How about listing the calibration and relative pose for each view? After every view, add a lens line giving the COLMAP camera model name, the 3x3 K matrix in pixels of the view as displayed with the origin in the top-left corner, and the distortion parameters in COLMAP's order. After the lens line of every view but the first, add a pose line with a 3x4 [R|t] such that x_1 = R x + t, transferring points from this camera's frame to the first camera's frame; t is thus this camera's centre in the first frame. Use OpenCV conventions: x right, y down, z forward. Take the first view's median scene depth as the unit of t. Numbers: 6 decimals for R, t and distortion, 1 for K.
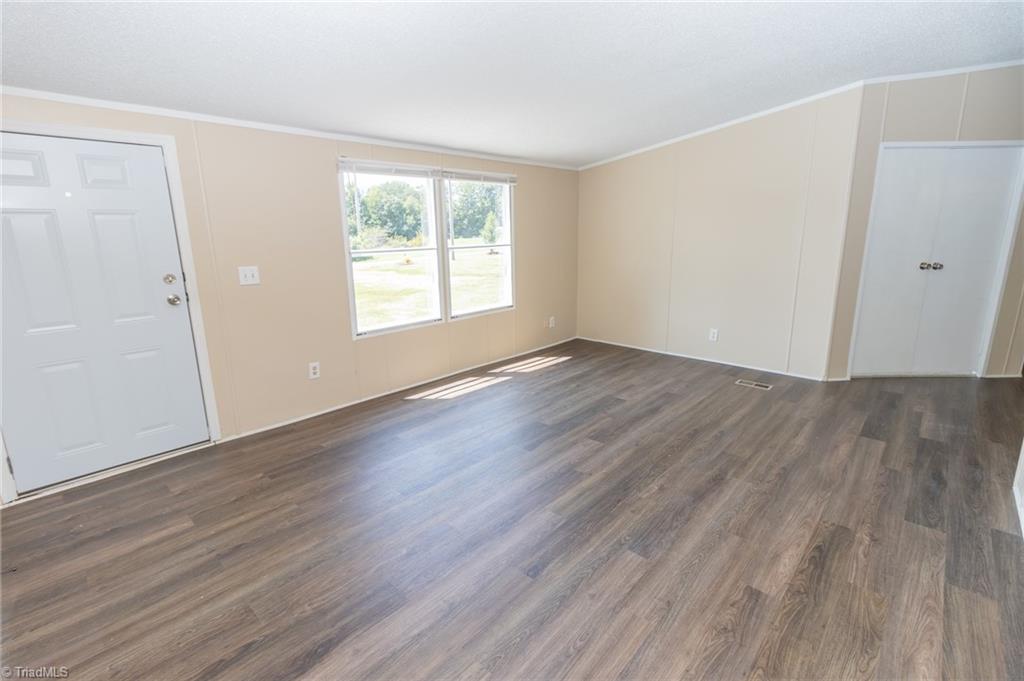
lens RADIAL K [[462.0, 0, 518.4], [0, 462.0, 335.8], [0, 0, 1]] dist [0.000559, -0.000124]
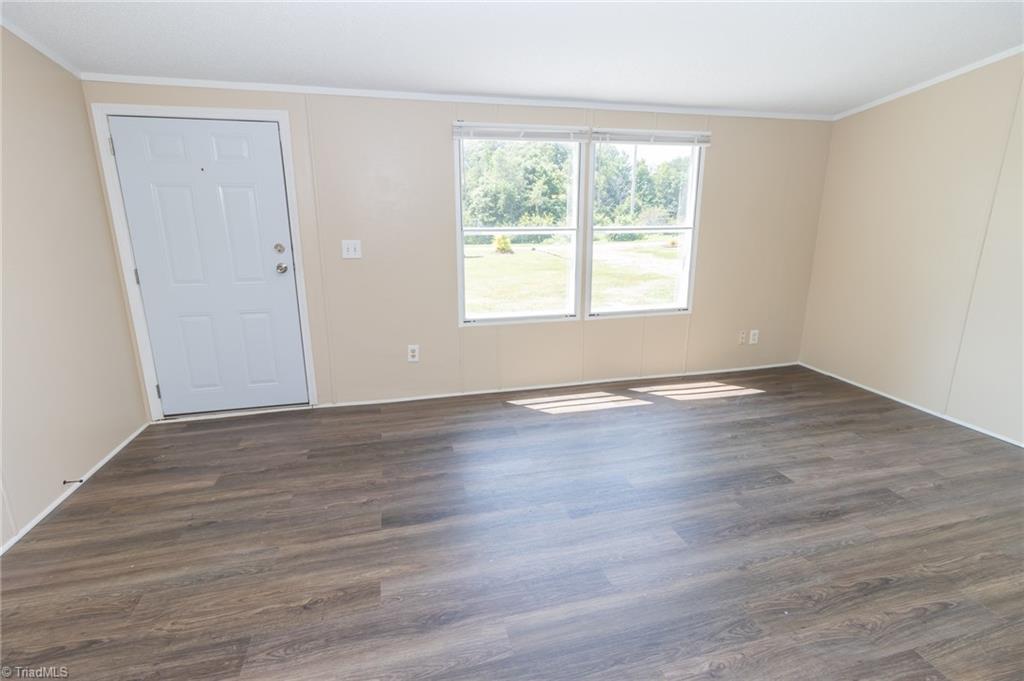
lens RADIAL K [[483.9, 0, 513.4], [0, 483.9, 336.4], [0, 0, 1]] dist [-0.000567, 0.000536]
pose [[0.844273, 0.148750, -0.514856, 0.235155], [-0.132027, 0.988829, 0.069188, -0.054817], [0.519396, 0.009561, 0.854480, 0.252943]]
